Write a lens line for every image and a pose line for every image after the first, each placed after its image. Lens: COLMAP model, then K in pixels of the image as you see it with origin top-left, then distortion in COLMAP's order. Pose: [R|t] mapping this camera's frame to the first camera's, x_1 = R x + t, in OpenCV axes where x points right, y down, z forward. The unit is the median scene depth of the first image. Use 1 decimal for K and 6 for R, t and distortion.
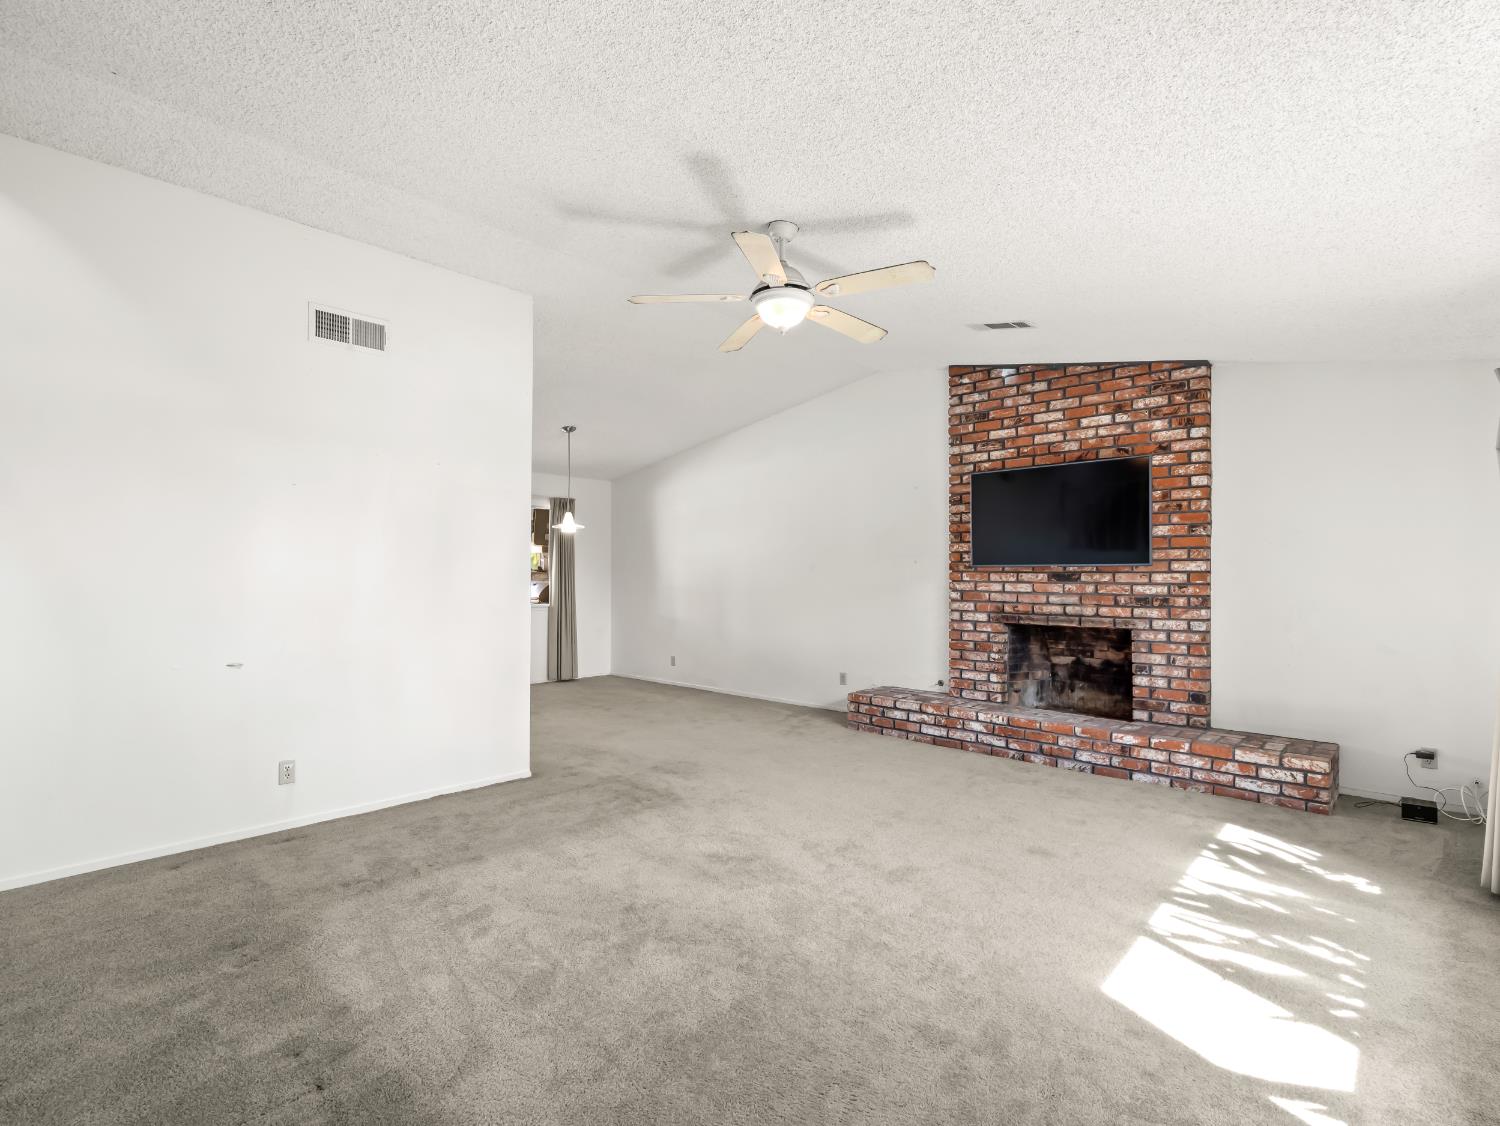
lens RADIAL K [[722.2, 0, 750.0], [0, 722.2, 563.0], [0, 0, 1]] dist [-0.000907, -0.000194]
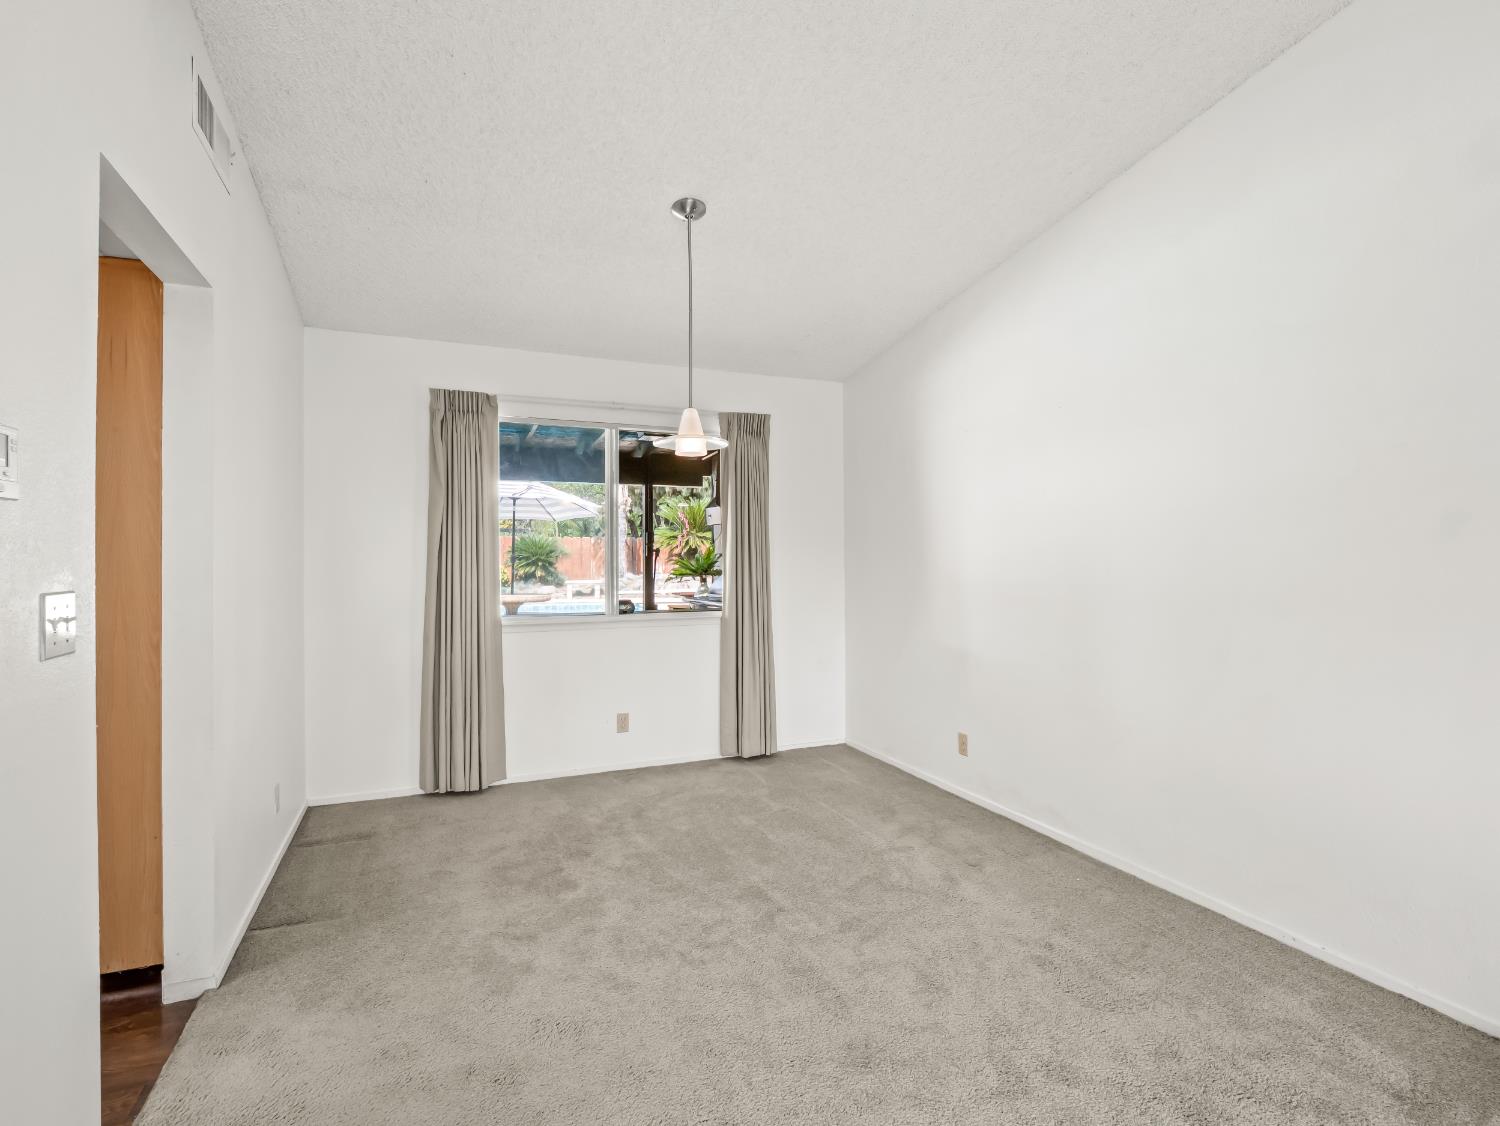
lens RADIAL K [[734.8, 0, 742.8], [0, 734.8, 561.0], [0, 0, 1]] dist [-0.002426, -0.000717]
pose [[0.908710, -0.009405, -0.417322, -0.103000], [0.017658, 0.999717, 0.015921, 0.026220], [0.417055, -0.021836, 0.908619, 1.418909]]
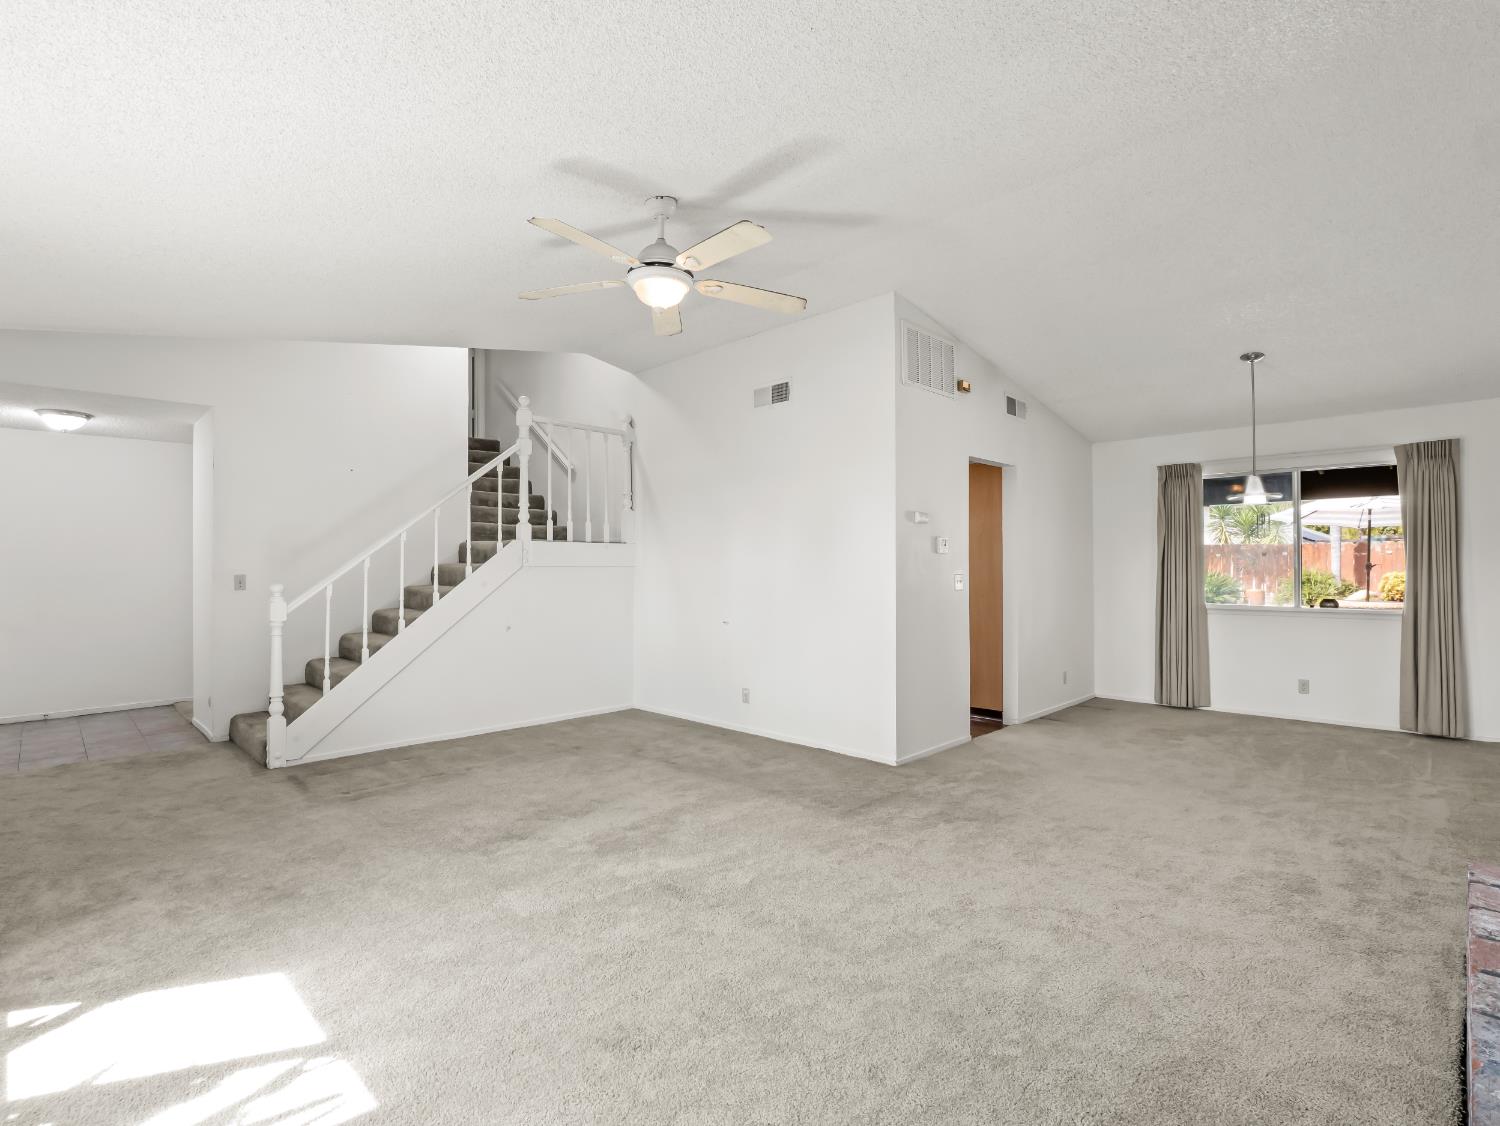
lens RADIAL K [[722.2, 0, 750.0], [0, 722.2, 563.0], [0, 0, 1]] dist [-0.000907, -0.000194]
pose [[-0.030214, -0.016389, -0.999409, 1.057956], [0.022531, 0.999600, -0.017073, 0.032437], [0.999289, -0.023033, -0.029833, 1.208753]]
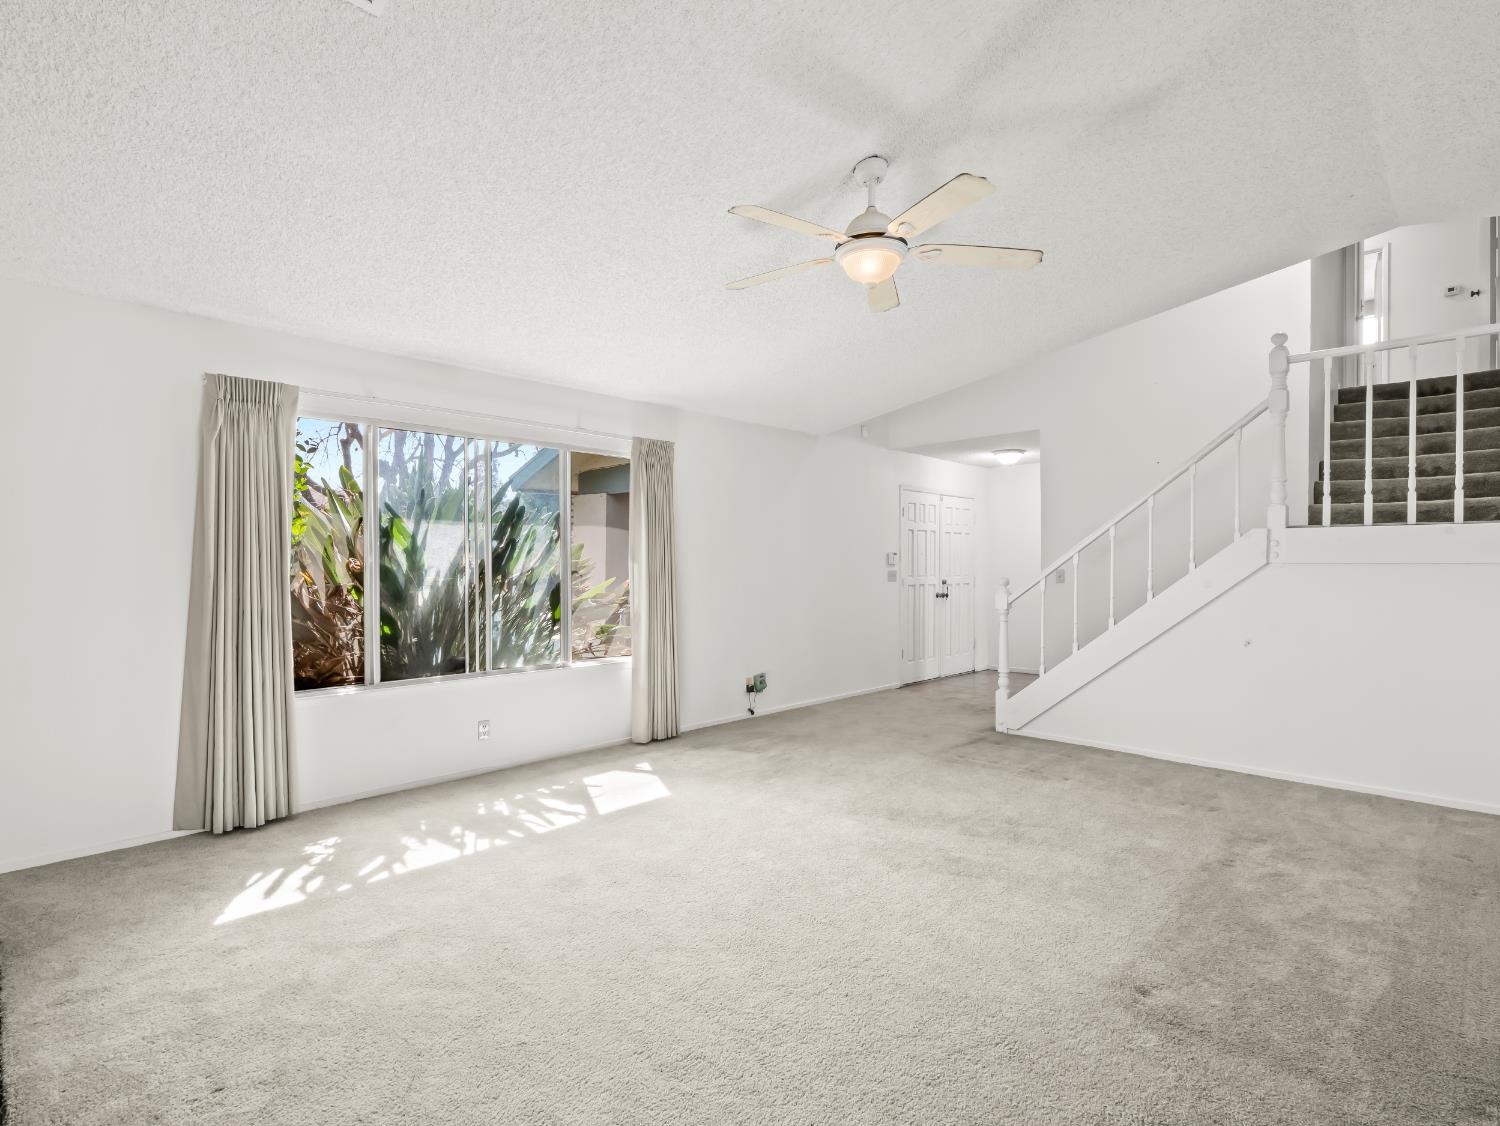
lens RADIAL K [[753.1, 0, 768.4], [0, 753.1, 566.6], [0, 0, 1]] dist [-0.005051, -0.000331]
pose [[-0.999856, -0.010089, 0.013616, 0.156559], [-0.010236, 0.999890, -0.010762, 0.027644], [-0.013506, -0.010899, -0.999849, 2.049403]]
